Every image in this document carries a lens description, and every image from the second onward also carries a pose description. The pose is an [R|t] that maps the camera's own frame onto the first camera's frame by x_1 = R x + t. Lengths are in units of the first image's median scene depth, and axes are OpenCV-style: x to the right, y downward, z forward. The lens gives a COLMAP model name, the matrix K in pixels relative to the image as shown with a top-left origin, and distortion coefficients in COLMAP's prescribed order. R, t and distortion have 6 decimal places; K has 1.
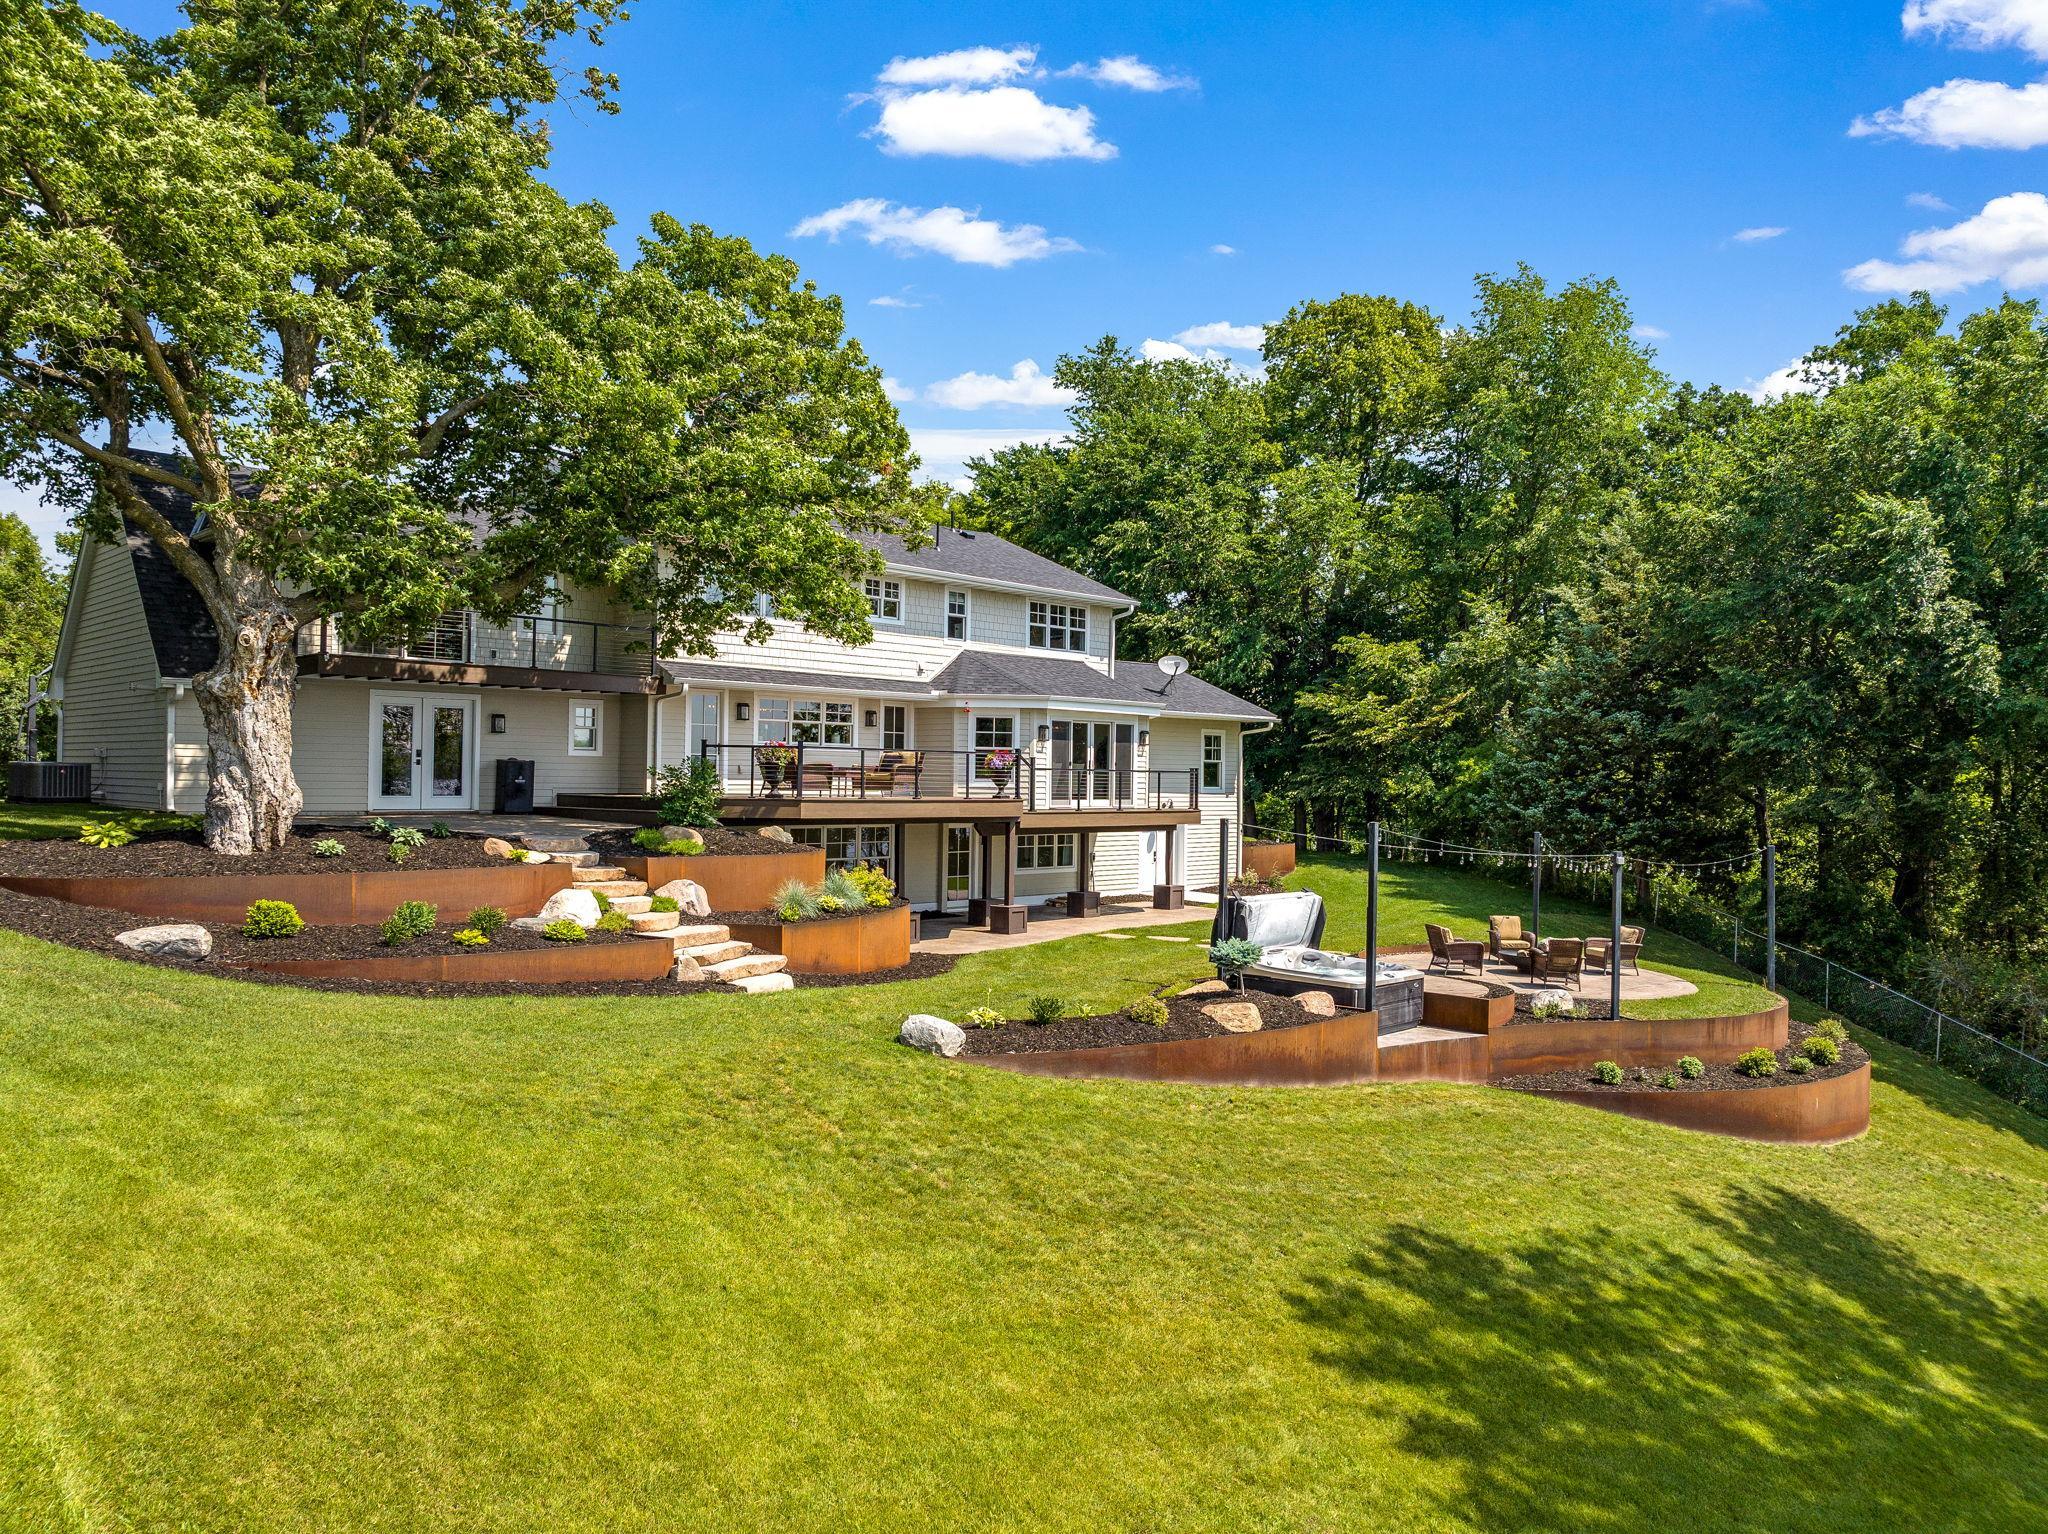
lens RADIAL K [[1513.3, 0, 1024.0], [0, 1513.3, 767.0], [0, 0, 1]] dist [0.007060, 0.000520]
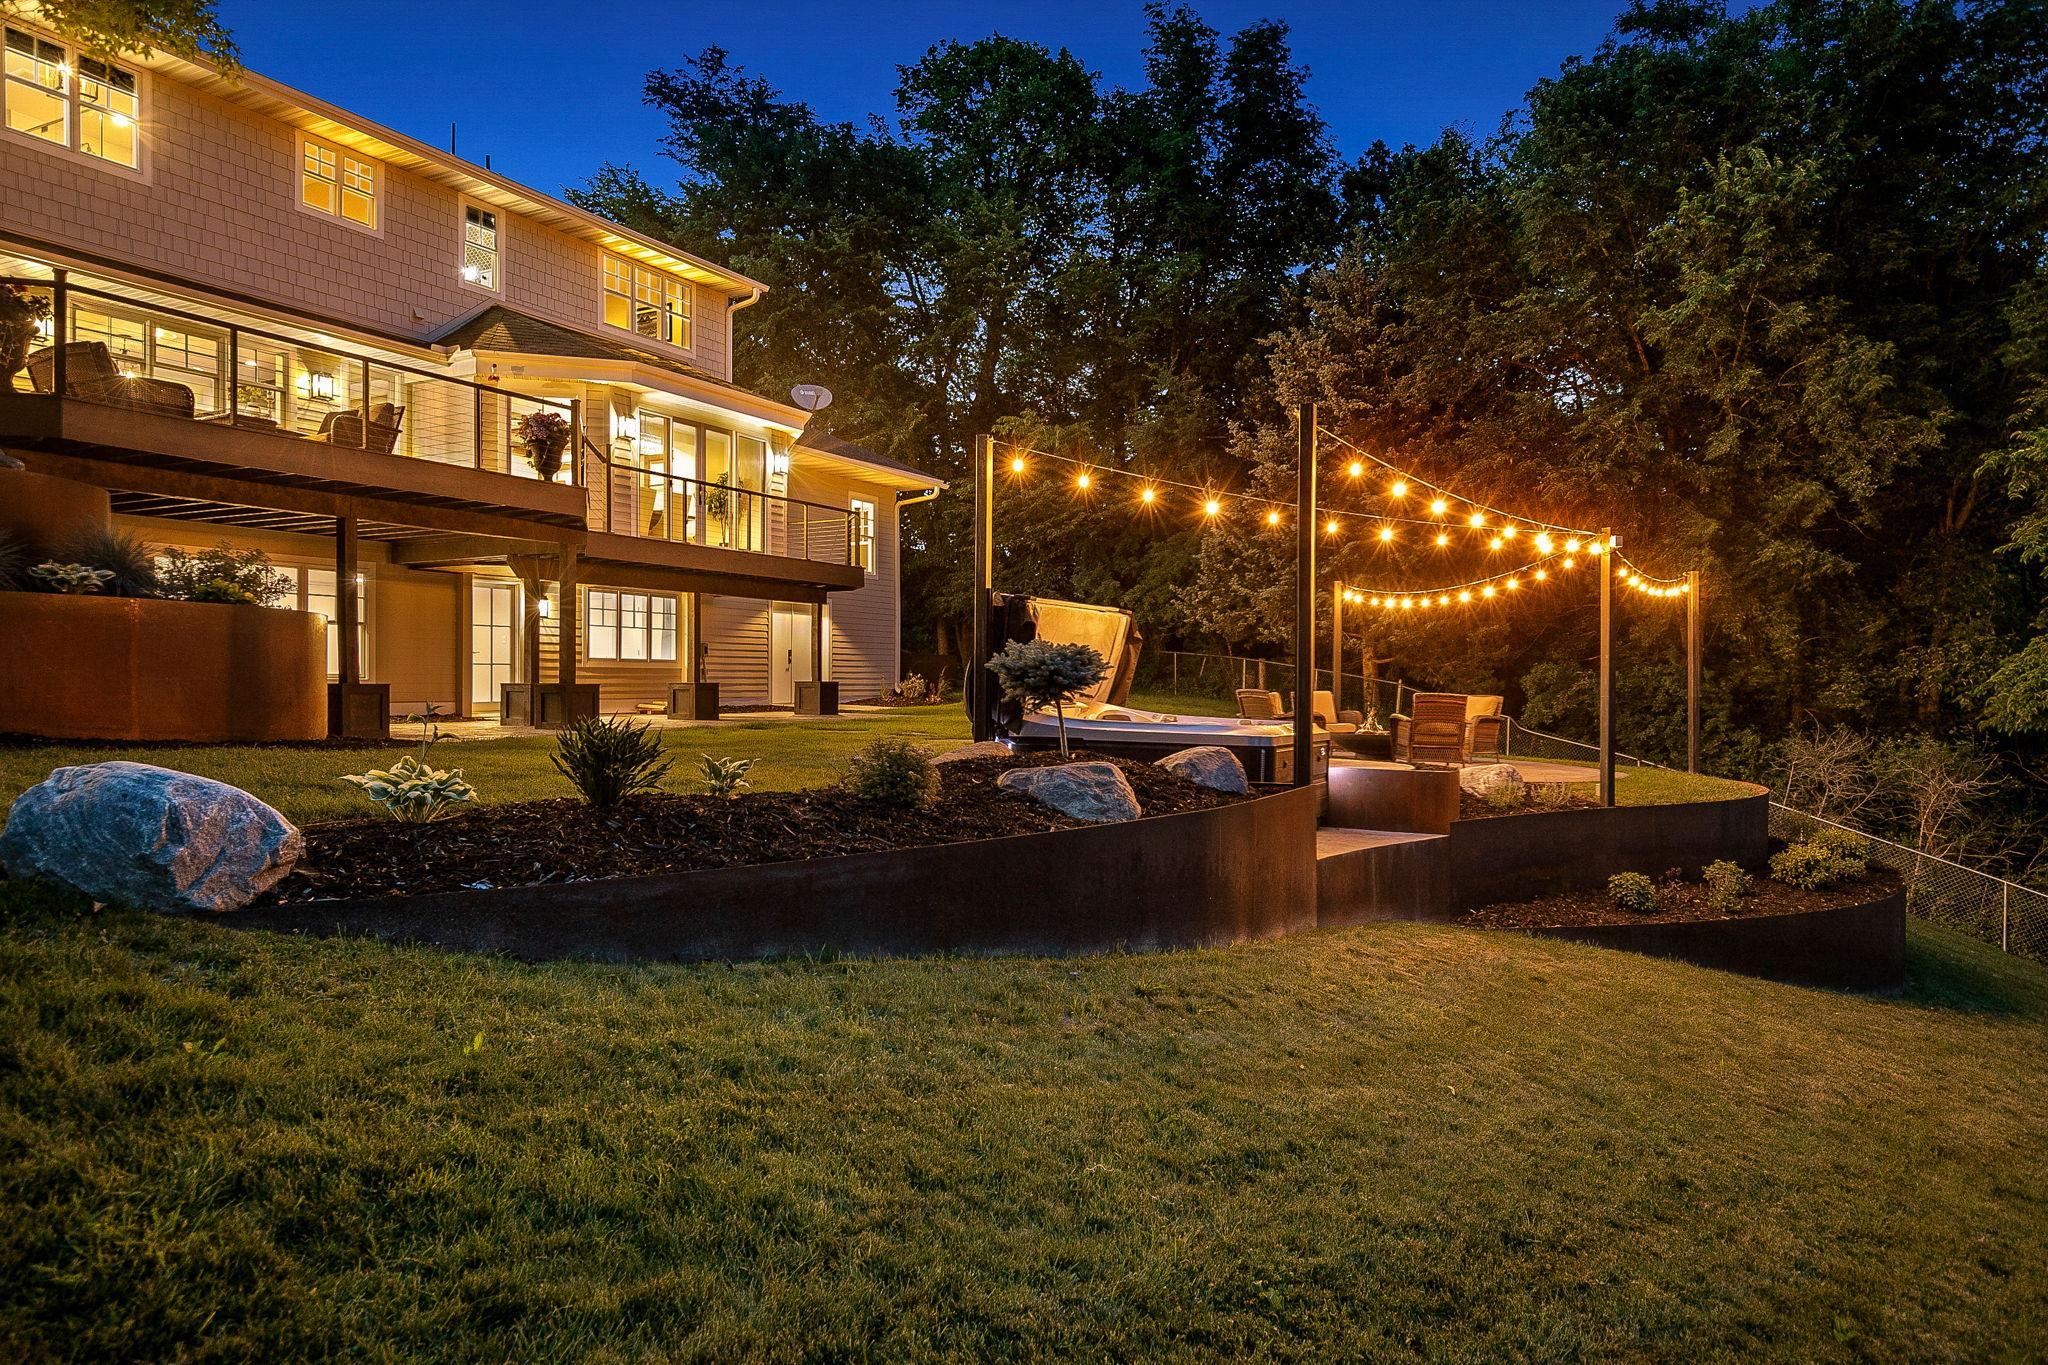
lens RADIAL K [[1414.1, 0, 1024.0], [0, 1414.1, 682.5], [0, 0, 1]] dist [-0.002019, -0.000319]
pose [[0.961180, -0.006385, 0.275847, 0.009798], [0.003068, 0.999918, 0.012457, 0.084747], [-0.275903, -0.011127, 0.961121, 0.406844]]
